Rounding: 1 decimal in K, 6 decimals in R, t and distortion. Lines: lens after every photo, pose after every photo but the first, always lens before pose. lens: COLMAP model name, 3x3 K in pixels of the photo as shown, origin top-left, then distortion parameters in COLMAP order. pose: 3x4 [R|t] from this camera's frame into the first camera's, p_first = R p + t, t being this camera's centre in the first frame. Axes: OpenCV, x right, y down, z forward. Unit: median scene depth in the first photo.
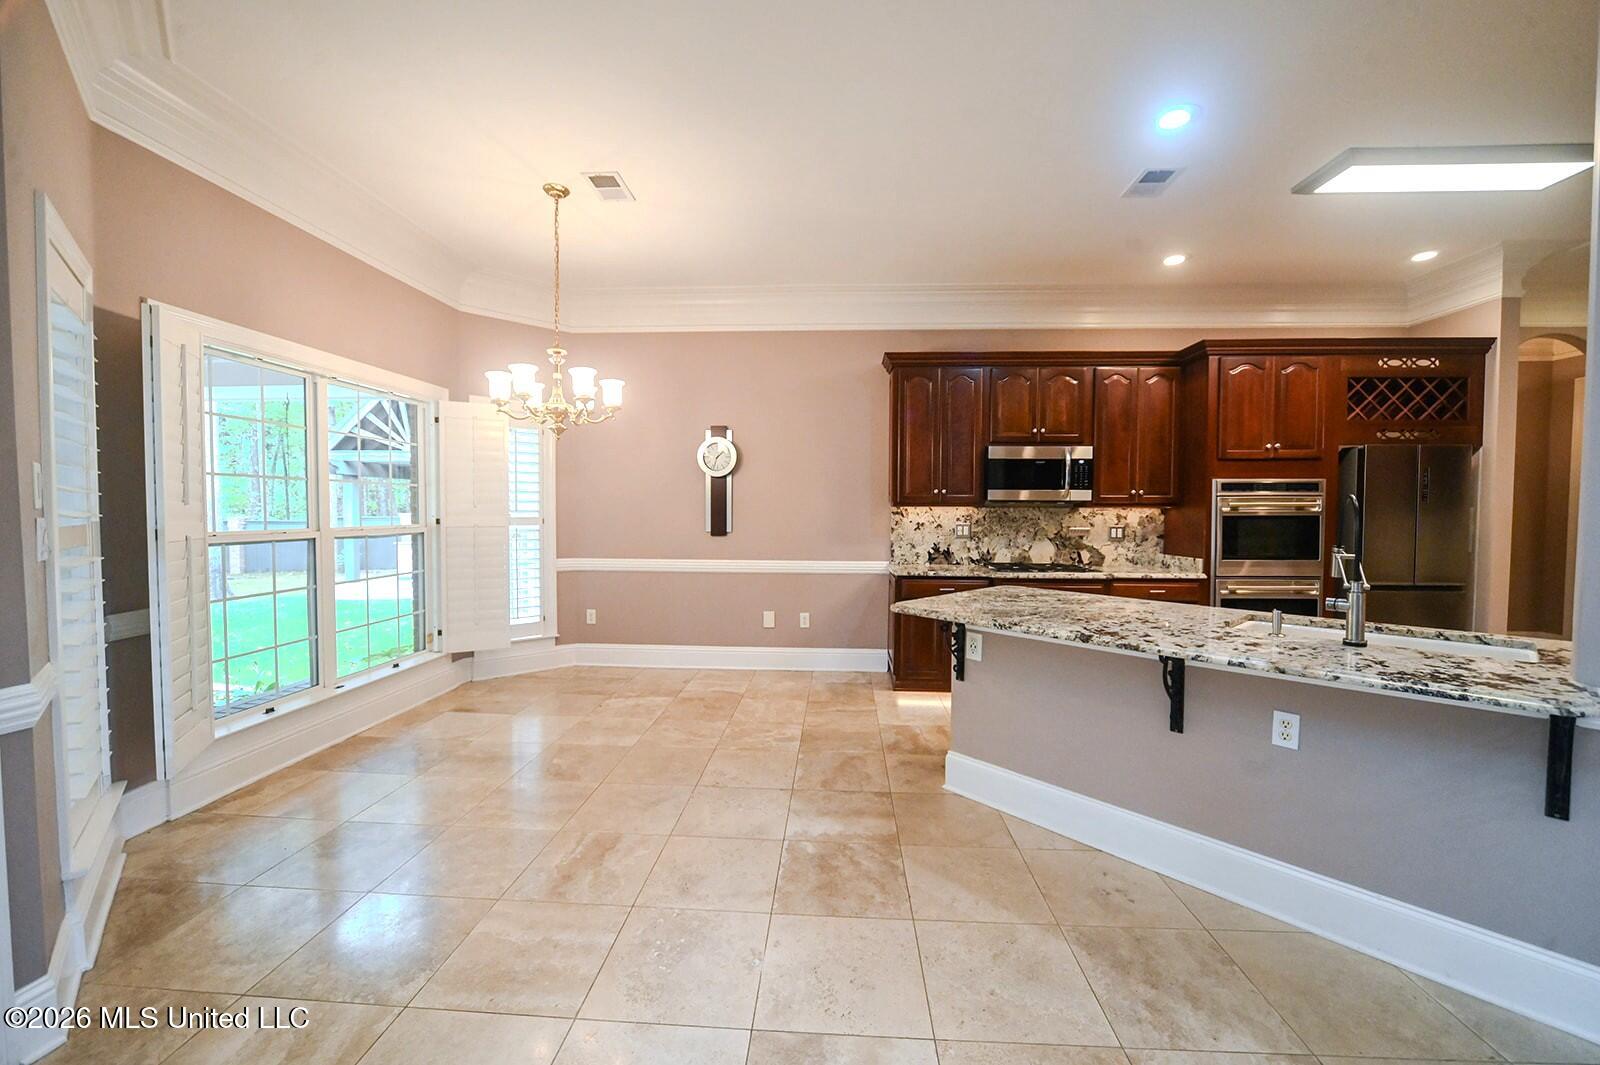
lens RADIAL K [[625.8, 0, 816.7], [0, 625.8, 530.6], [0, 0, 1]] dist [-0.004735, 0.000013]
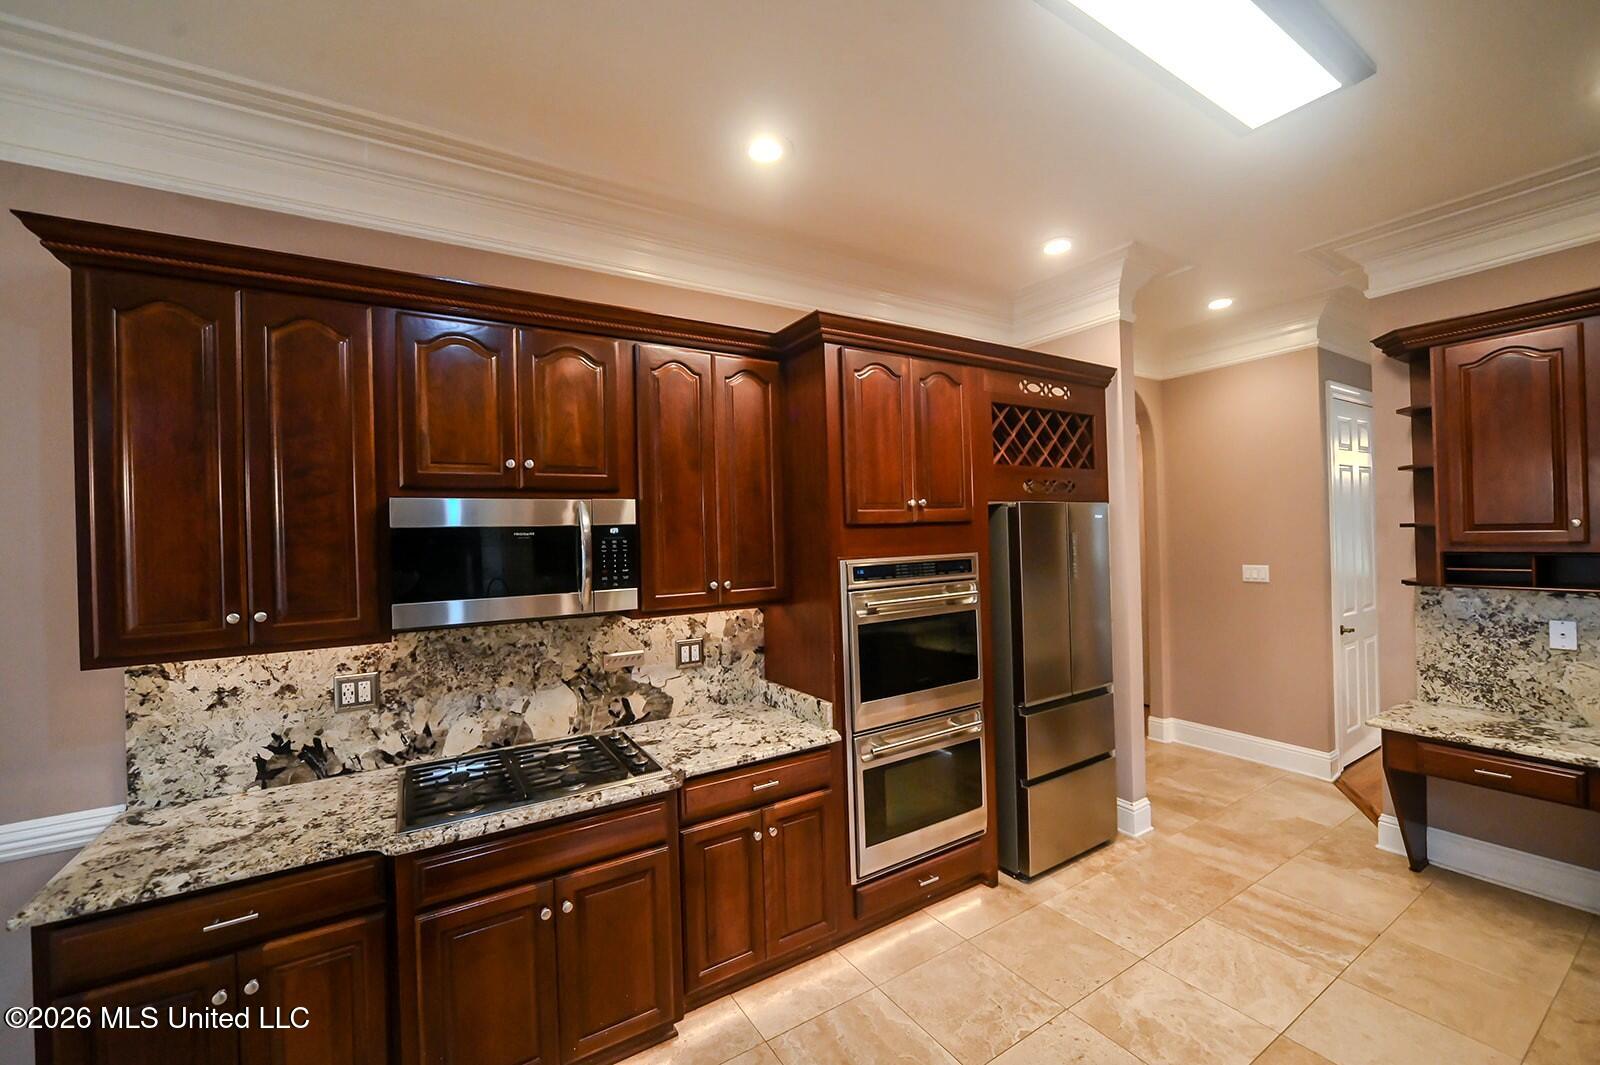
lens RADIAL K [[643.8, 0, 803.5], [0, 643.8, 535.0], [0, 0, 1]] dist [-0.010950, 0.000280]
pose [[0.820255, -0.027256, 0.571349, 0.259852], [0.052145, 0.998268, -0.027239, -0.086185], [-0.569617, 0.052136, 0.820255, 0.510283]]
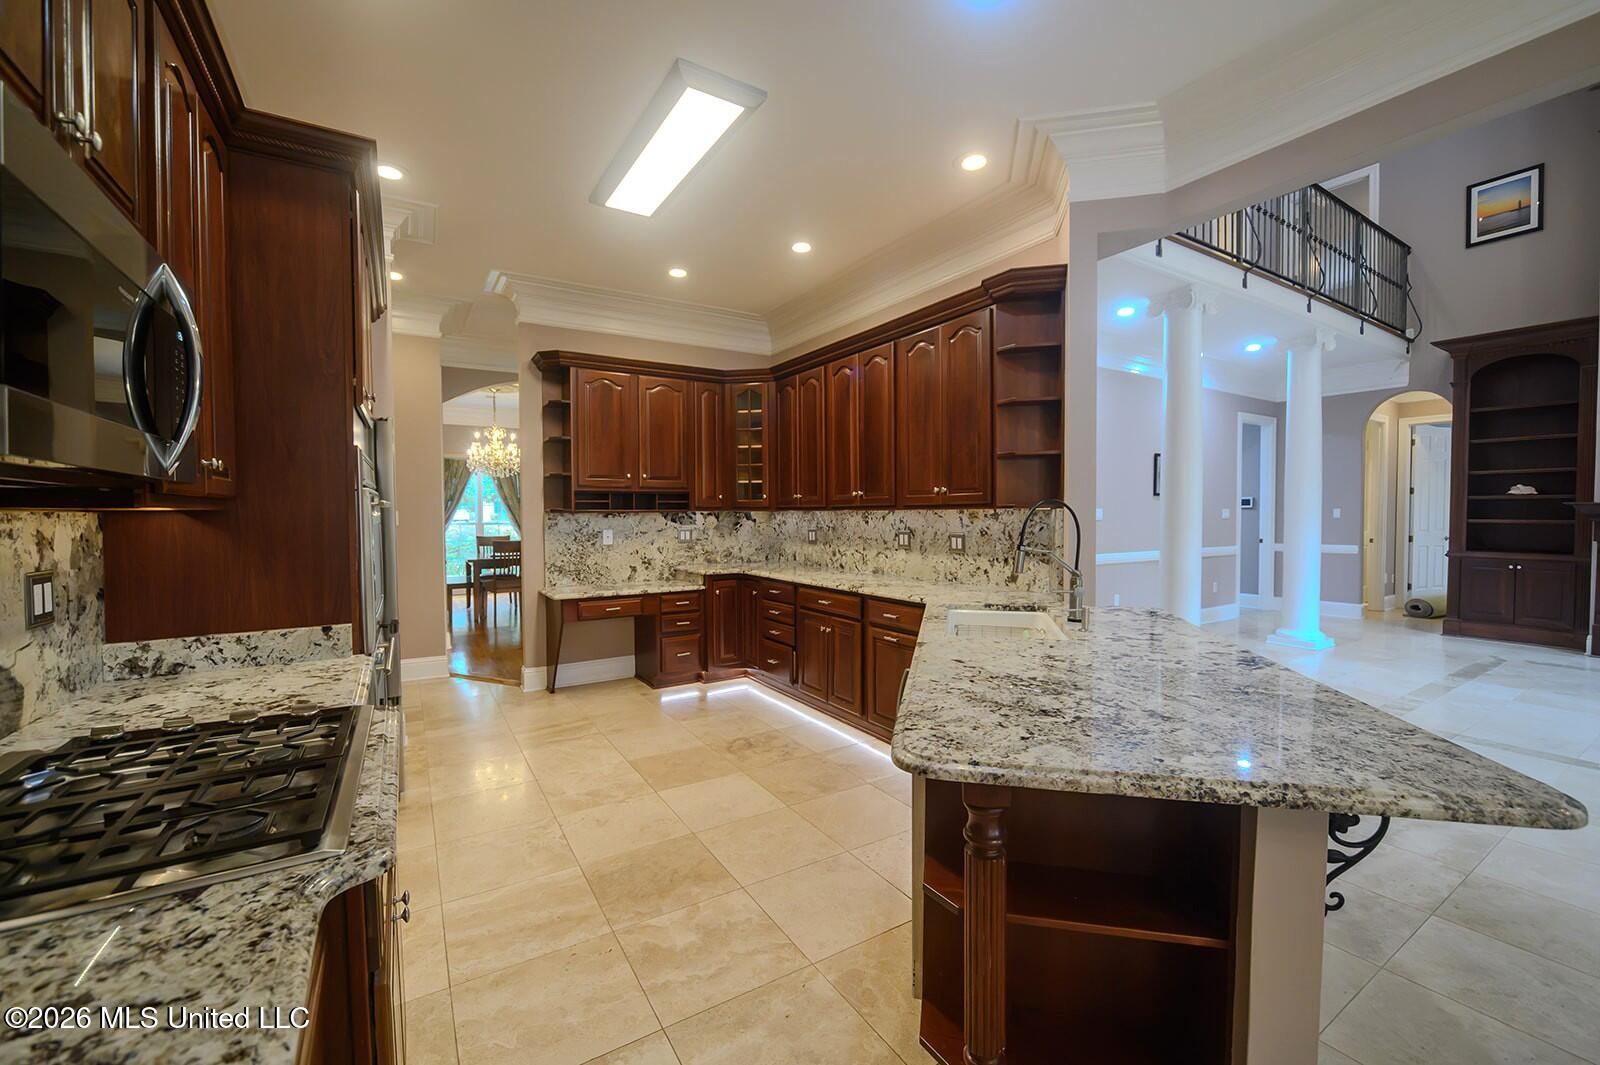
lens RADIAL K [[643.8, 0, 804.4], [0, 643.8, 528.7], [0, 0, 1]] dist [-0.010950, 0.000280]
pose [[-0.569301, -0.023123, 0.821804, 0.046985], [0.030938, 0.998294, 0.049521, -0.034429], [-0.821547, 0.053617, -0.567614, 0.946431]]
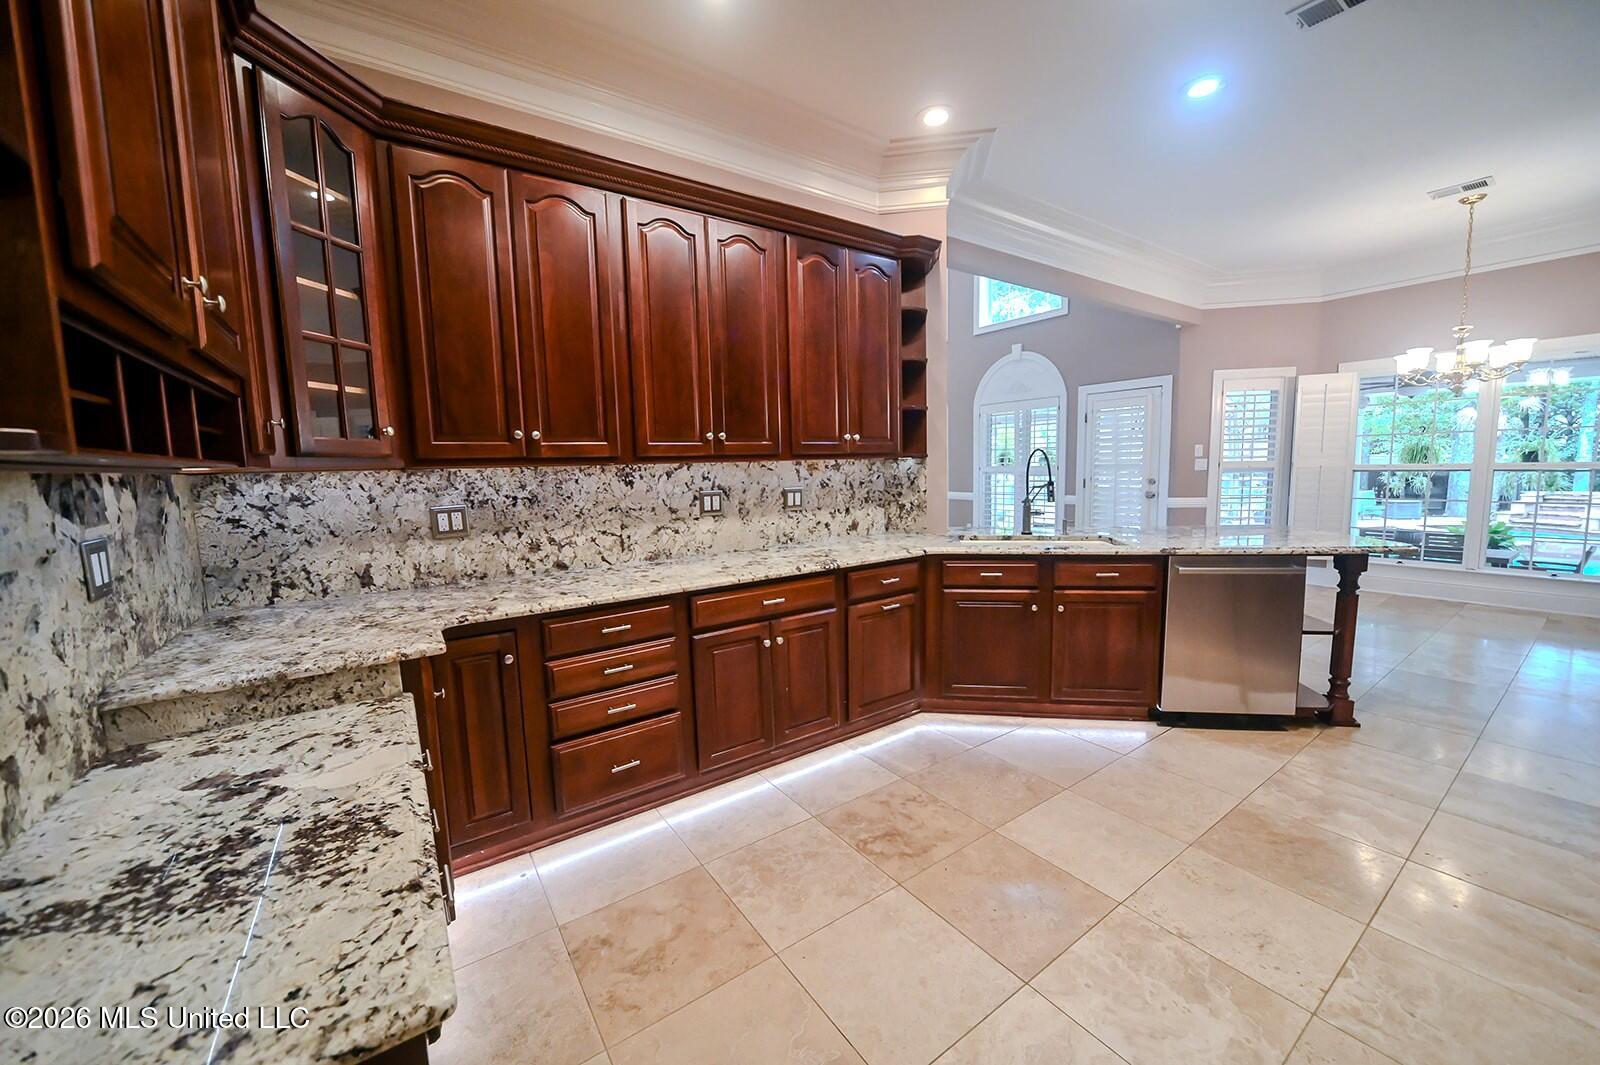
lens RADIAL K [[603.9, 0, 806.5], [0, 603.9, 538.6], [0, 0, 1]] dist [-0.000031, -0.000084]
pose [[-0.791517, 0.088763, -0.604667, 1.055265], [-0.002108, 0.988994, 0.147940, -0.025384], [0.611144, 0.118371, -0.782618, 0.864034]]
